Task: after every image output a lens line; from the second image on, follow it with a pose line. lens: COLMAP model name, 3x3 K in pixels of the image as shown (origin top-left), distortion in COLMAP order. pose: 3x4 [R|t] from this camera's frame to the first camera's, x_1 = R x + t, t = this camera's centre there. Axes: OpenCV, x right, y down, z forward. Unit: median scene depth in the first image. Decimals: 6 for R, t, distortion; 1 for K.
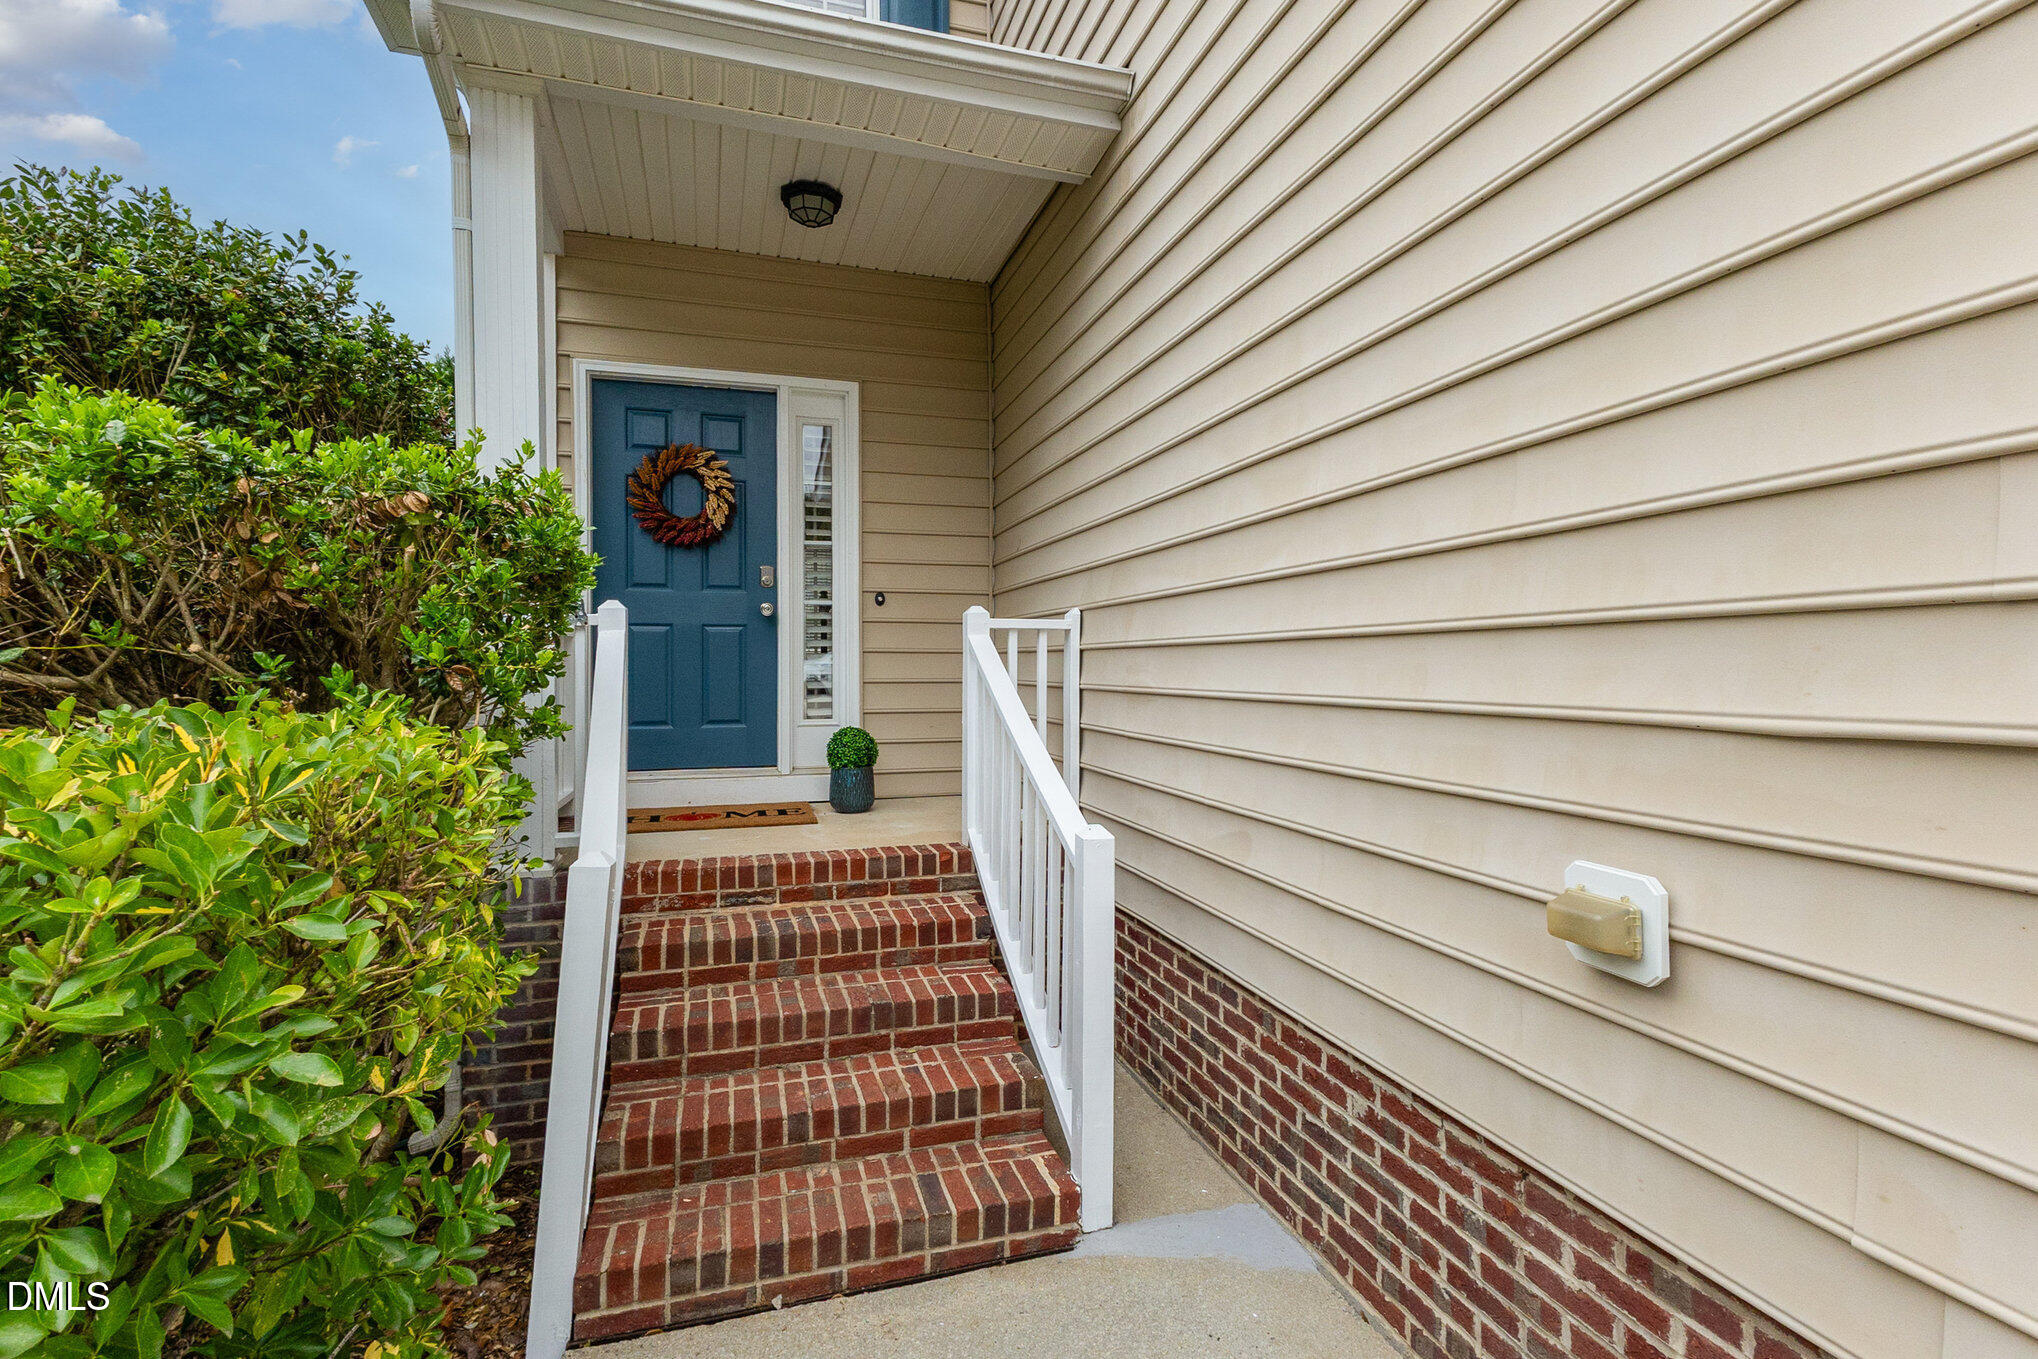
lens RADIAL K [[939.6, 0, 1019.0], [0, 939.6, 679.5], [0, 0, 1]] dist [0.013120, -0.000283]
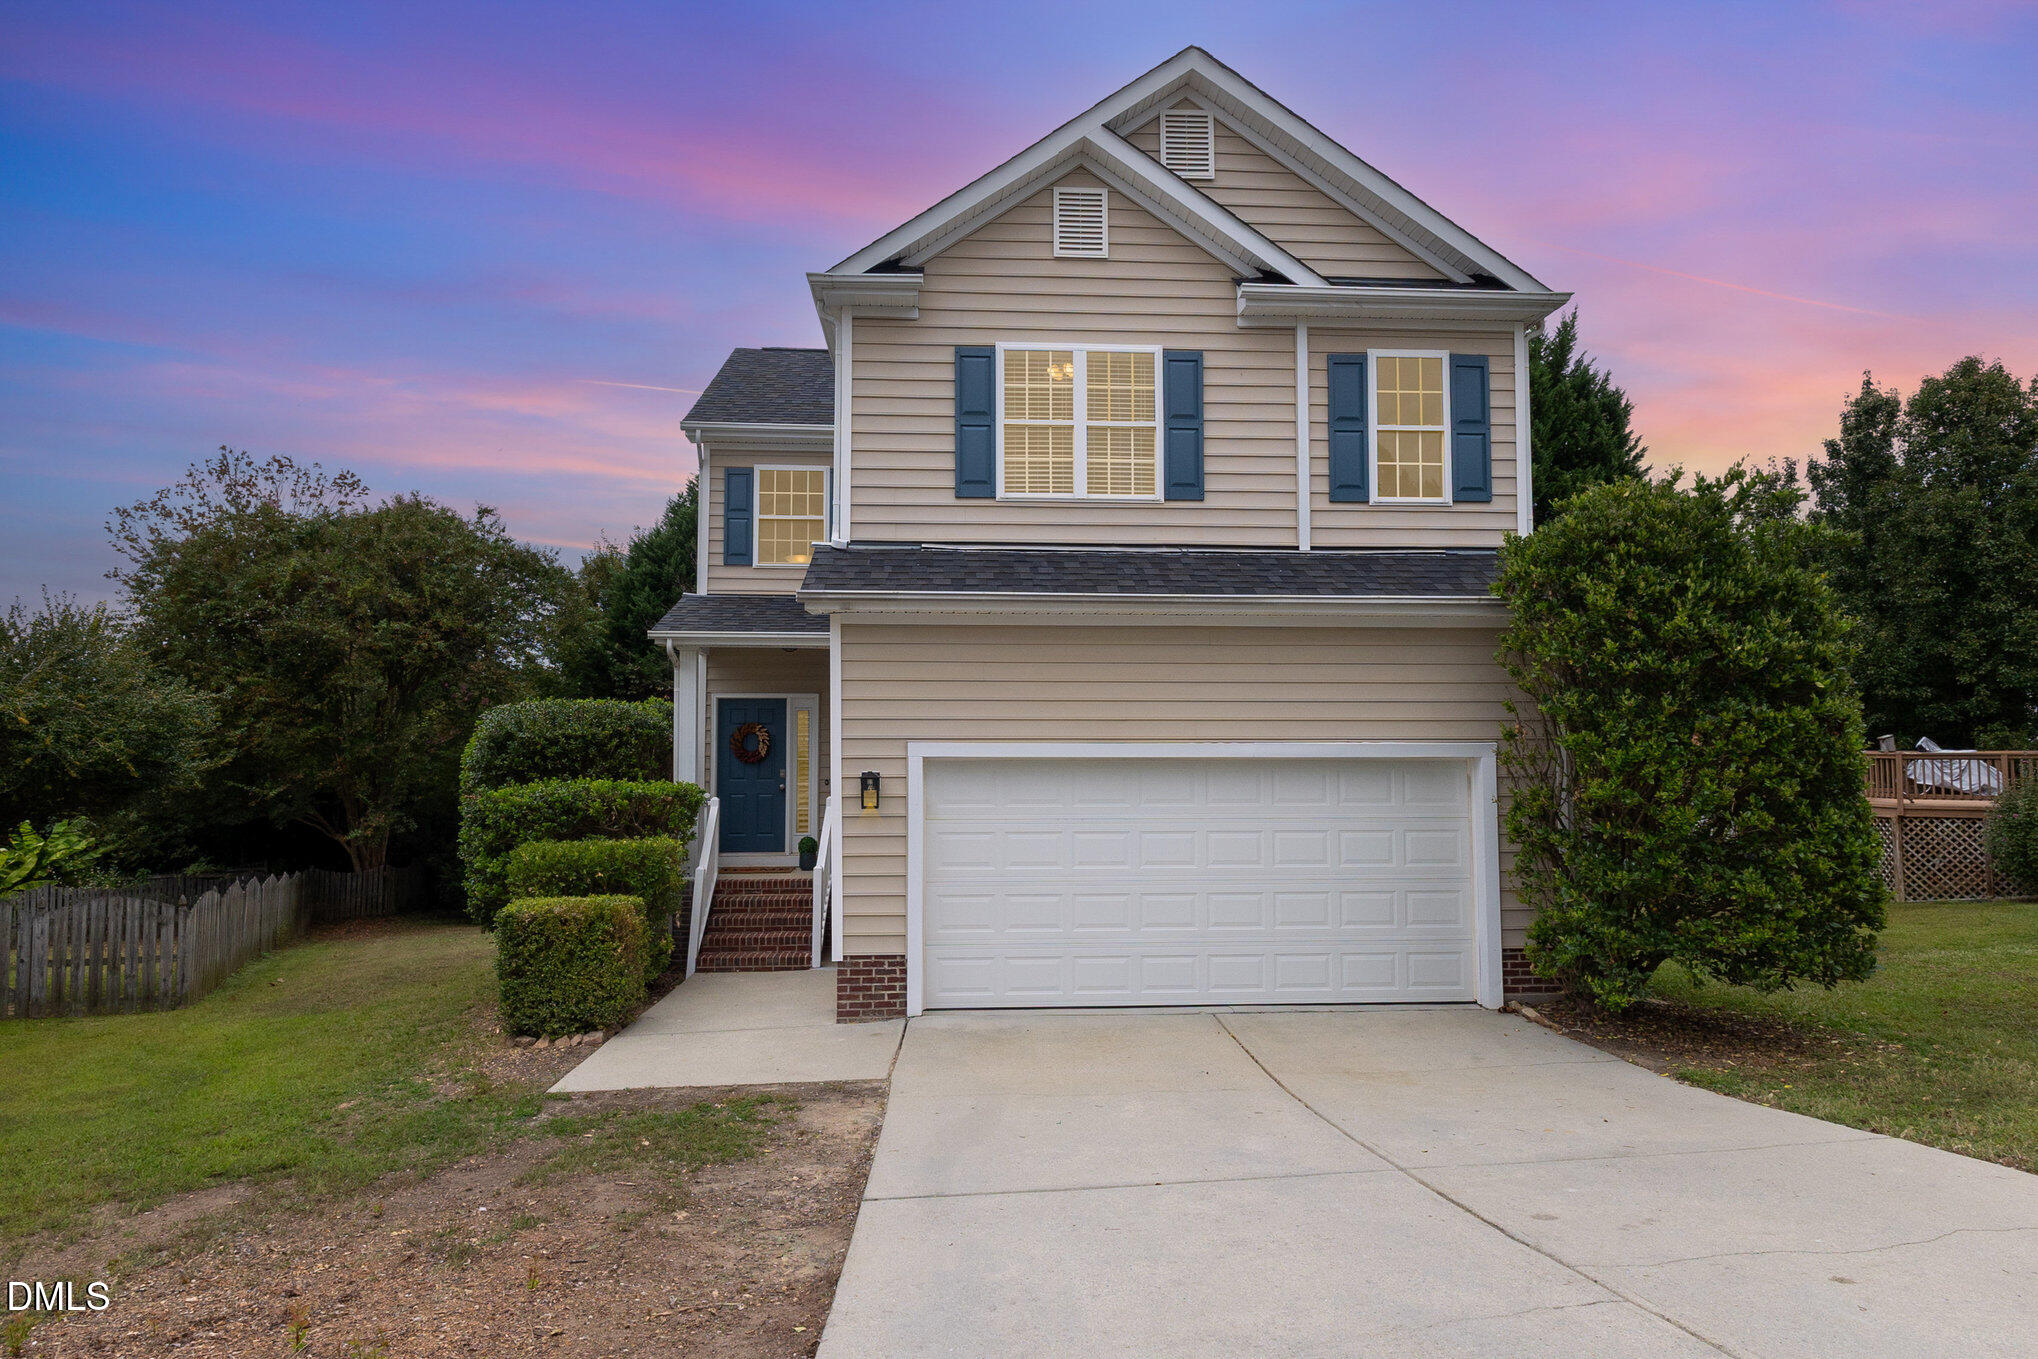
lens RADIAL K [[1156.3, 0, 1019.0], [0, 1156.3, 679.5], [0, 0, 1]] dist [0.001343, 0.000032]
pose [[0.976671, -0.008972, -0.214552, 2.018365], [-0.007828, 0.996975, -0.077327, -0.257350], [0.214597, 0.077203, 0.973647, -3.731017]]
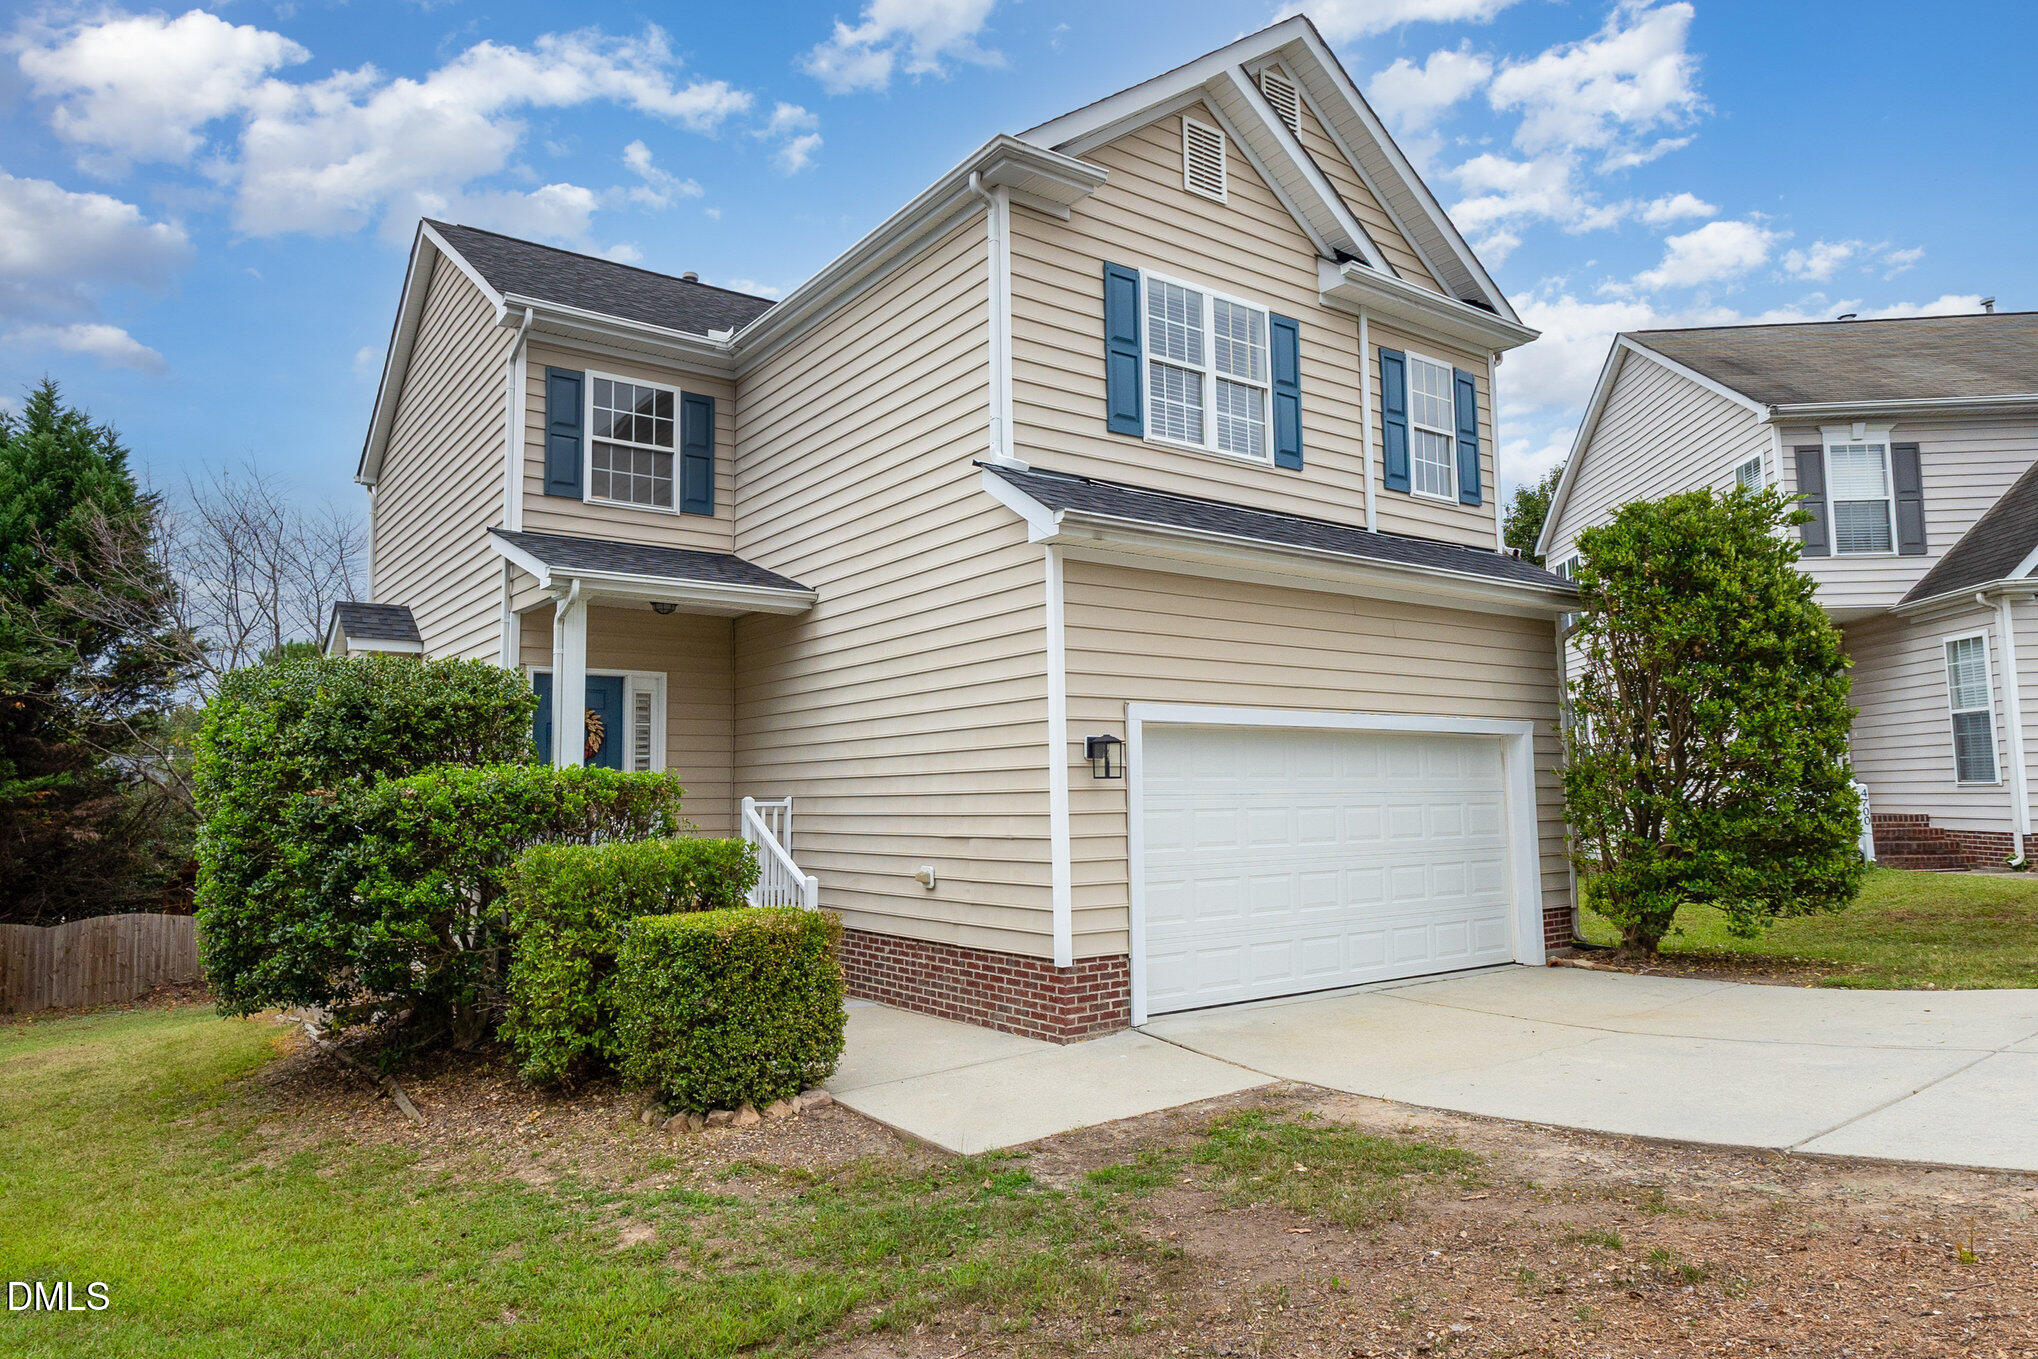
lens RADIAL K [[1224.4, 0, 1019.0], [0, 1224.4, 679.5], [0, 0, 1]] dist [0.000791, -0.000615]
pose [[0.946953, 0.022928, 0.320553, -0.597196], [0.014794, 0.993284, -0.114750, -0.013111], [-0.321031, 0.113405, 0.940254, -3.220113]]
